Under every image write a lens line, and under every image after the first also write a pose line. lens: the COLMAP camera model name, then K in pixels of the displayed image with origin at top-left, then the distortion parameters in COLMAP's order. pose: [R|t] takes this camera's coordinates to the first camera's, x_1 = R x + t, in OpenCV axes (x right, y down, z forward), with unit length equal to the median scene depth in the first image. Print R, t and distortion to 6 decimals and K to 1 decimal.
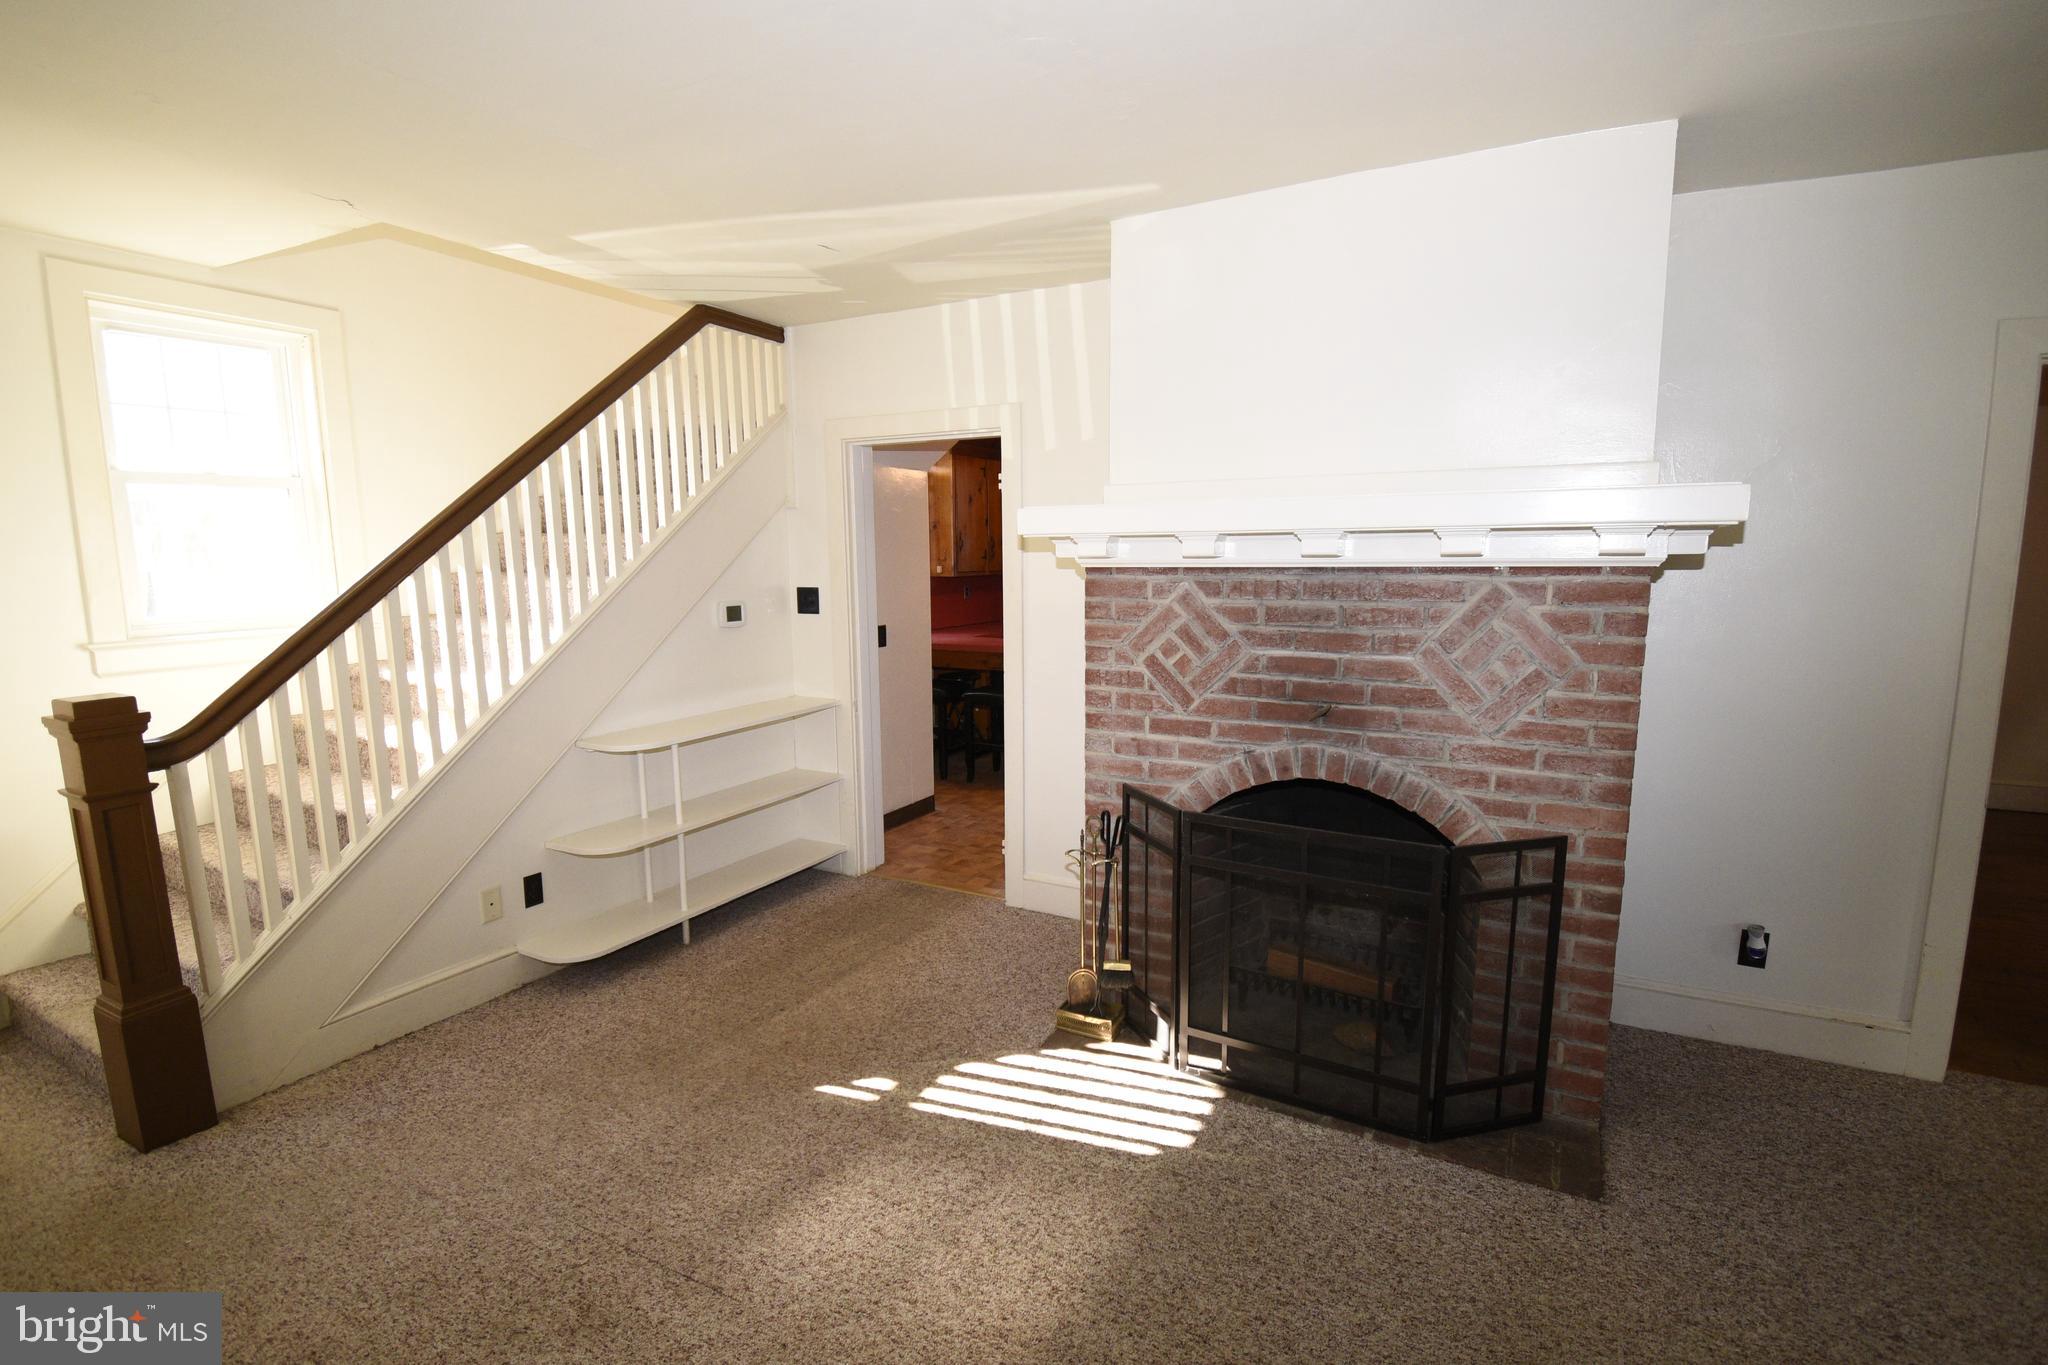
lens RADIAL K [[974.9, 0, 1033.7], [0, 974.9, 689.9], [0, 0, 1]] dist [0.002020, -0.000240]
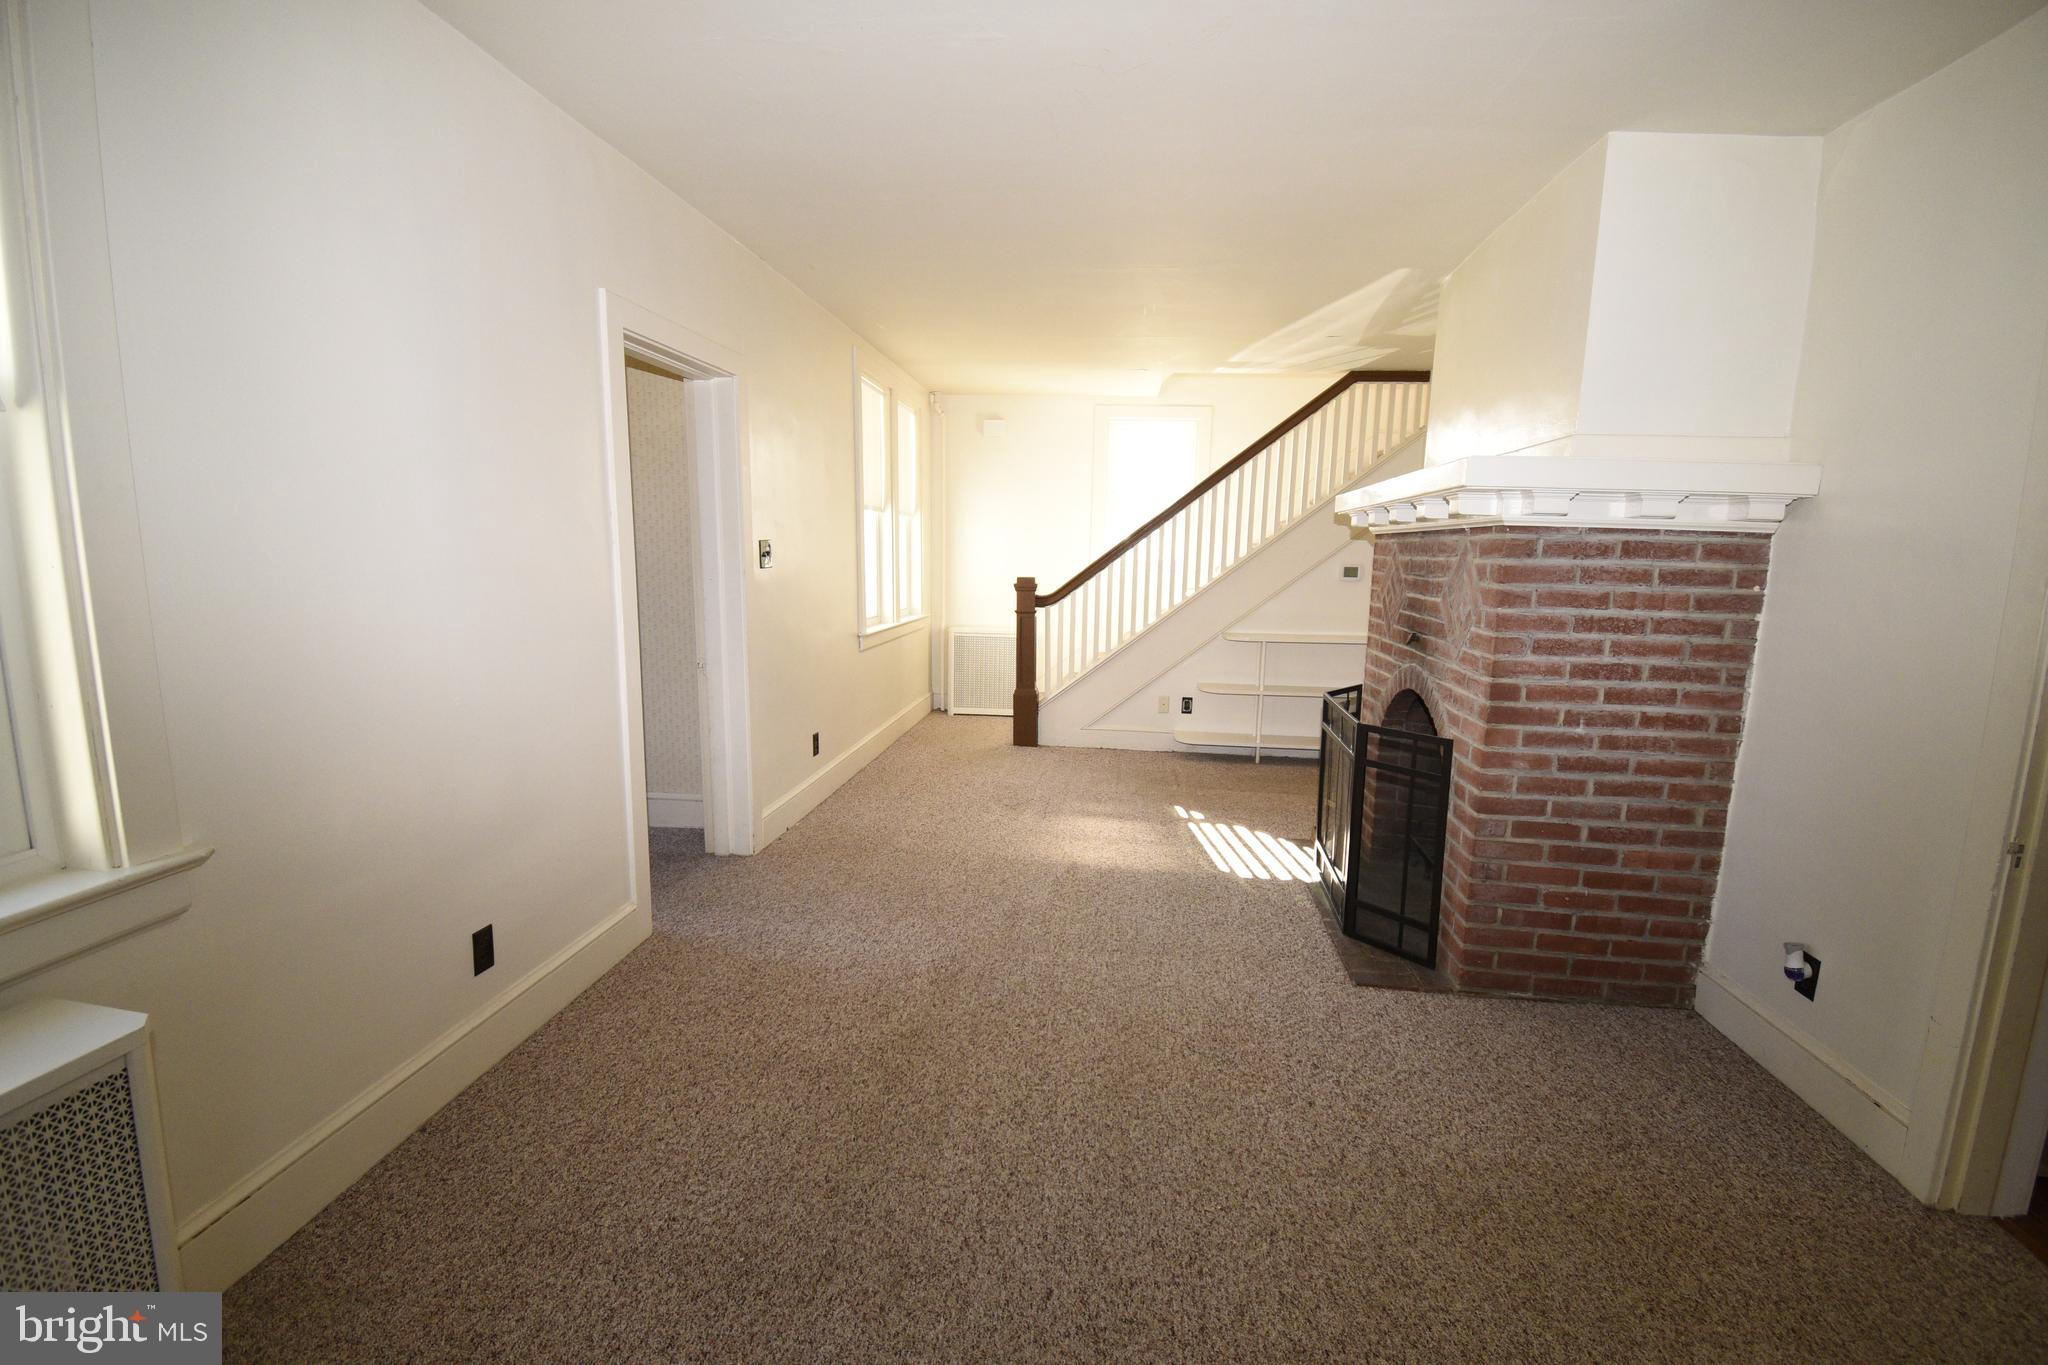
lens RADIAL K [[940.1, 0, 1015.5], [0, 940.1, 695.7], [0, 0, 1]] dist [0.026237, -0.031724]
pose [[0.340206, 0.156917, -0.927166, 1.300244], [-0.153616, 0.982008, 0.109832, 0.039884], [0.927719, 0.105062, 0.358190, 0.025707]]
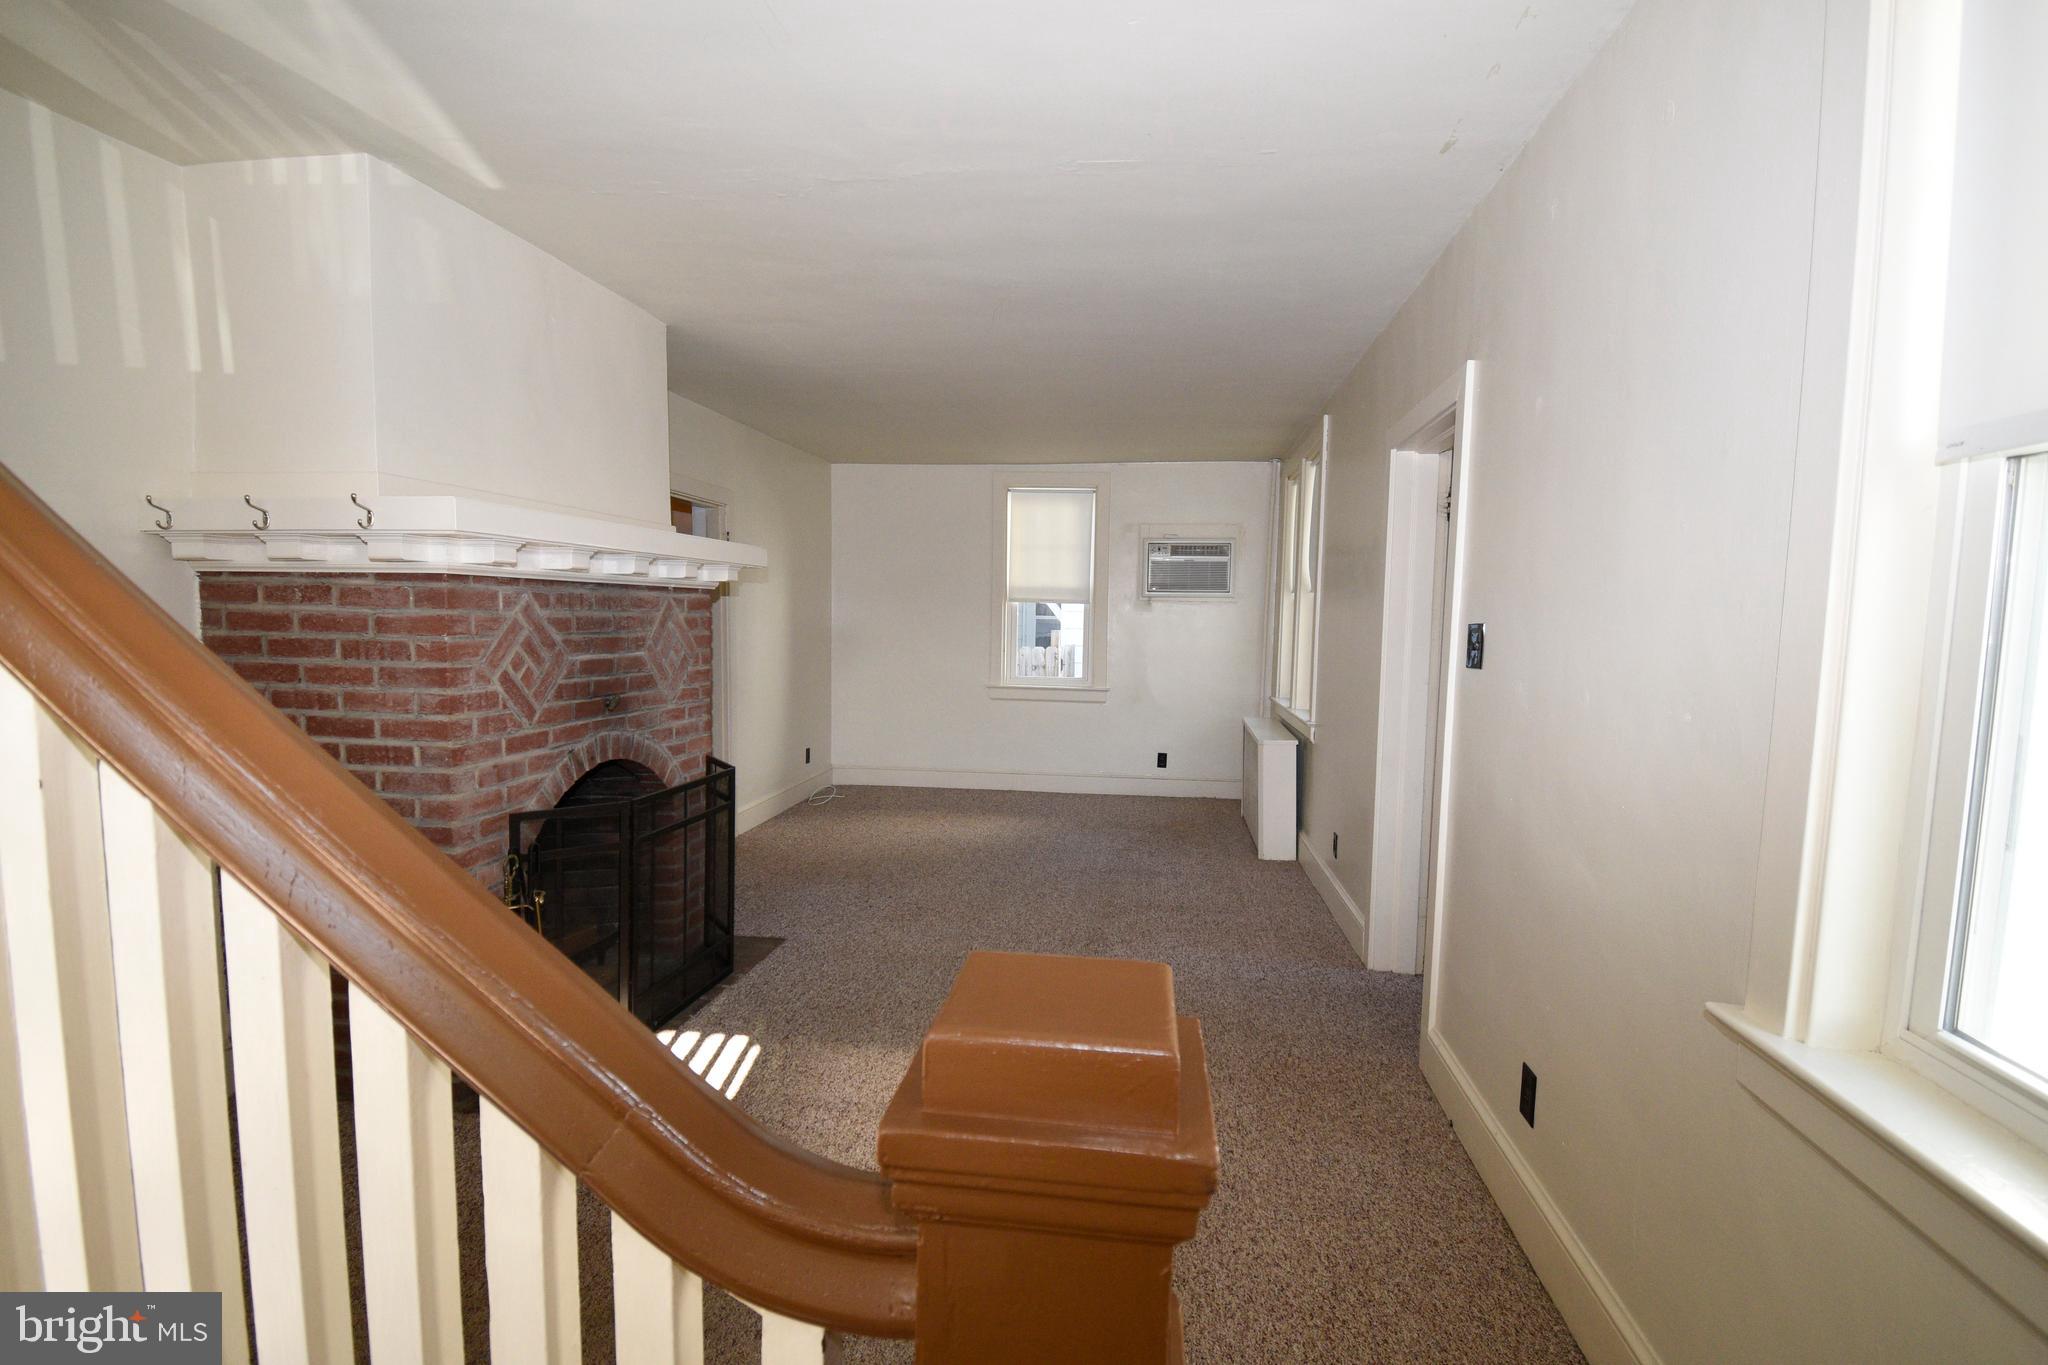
lens RADIAL K [[892.9, 0, 1062.7], [0, 892.9, 693.3], [0, 0, 1]] dist [0.000567, -0.000119]
pose [[-0.355935, -0.084570, 0.930676, -0.905560], [0.113848, 0.984555, 0.133007, -0.070658], [-0.927550, 0.153298, -0.340809, 0.832659]]
